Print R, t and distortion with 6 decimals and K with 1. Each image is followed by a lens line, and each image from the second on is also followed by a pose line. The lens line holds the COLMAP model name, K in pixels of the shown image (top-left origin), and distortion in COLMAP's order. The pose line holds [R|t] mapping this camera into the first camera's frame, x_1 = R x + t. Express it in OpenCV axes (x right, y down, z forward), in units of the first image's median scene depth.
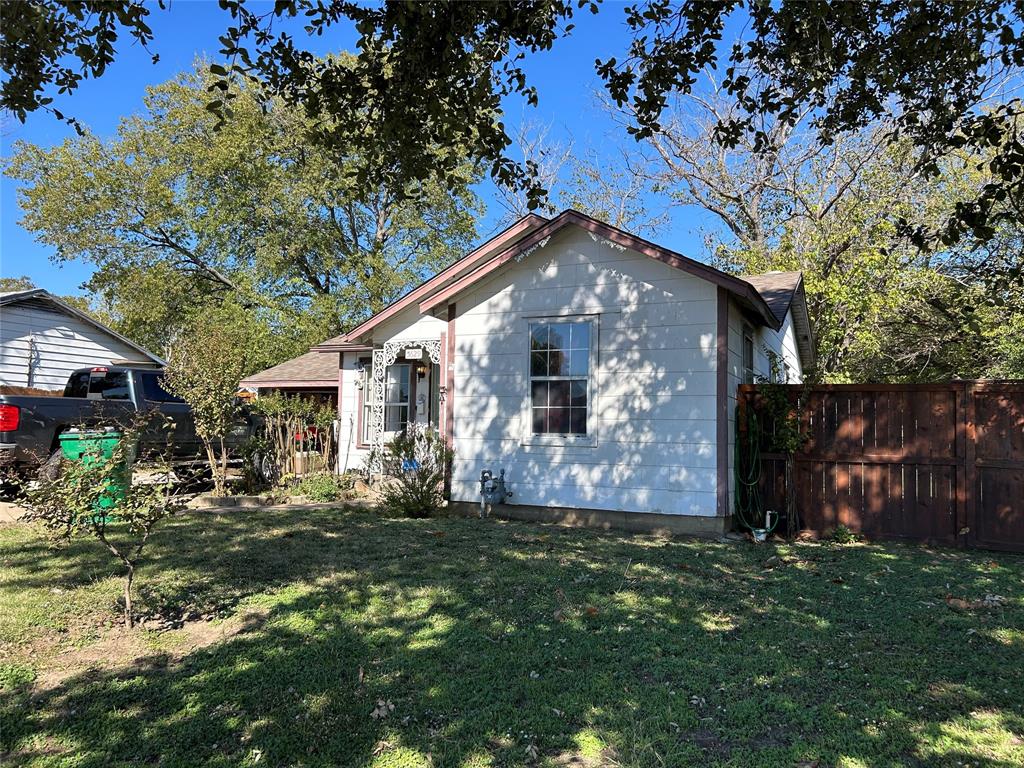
lens RADIAL K [[775.6, 0, 514.4], [0, 775.6, 388.1], [0, 0, 1]] dist [0.044378, -0.016165]
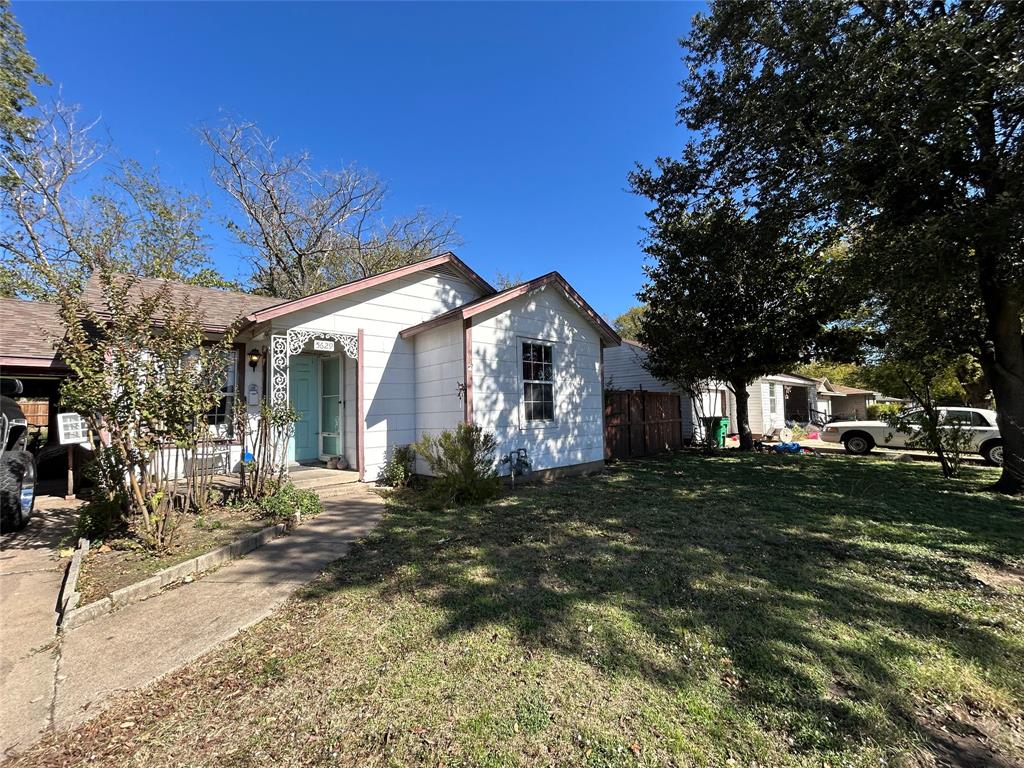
lens RADIAL K [[410.6, 0, 509.9], [0, 410.6, 385.5], [0, 0, 1]] dist [-0.026364, 0.000022]
pose [[0.365333, 0.028358, 0.930445, -0.720786], [-0.035428, 0.999235, -0.016544, 0.009859], [-0.930203, -0.026920, 0.366058, 0.808685]]
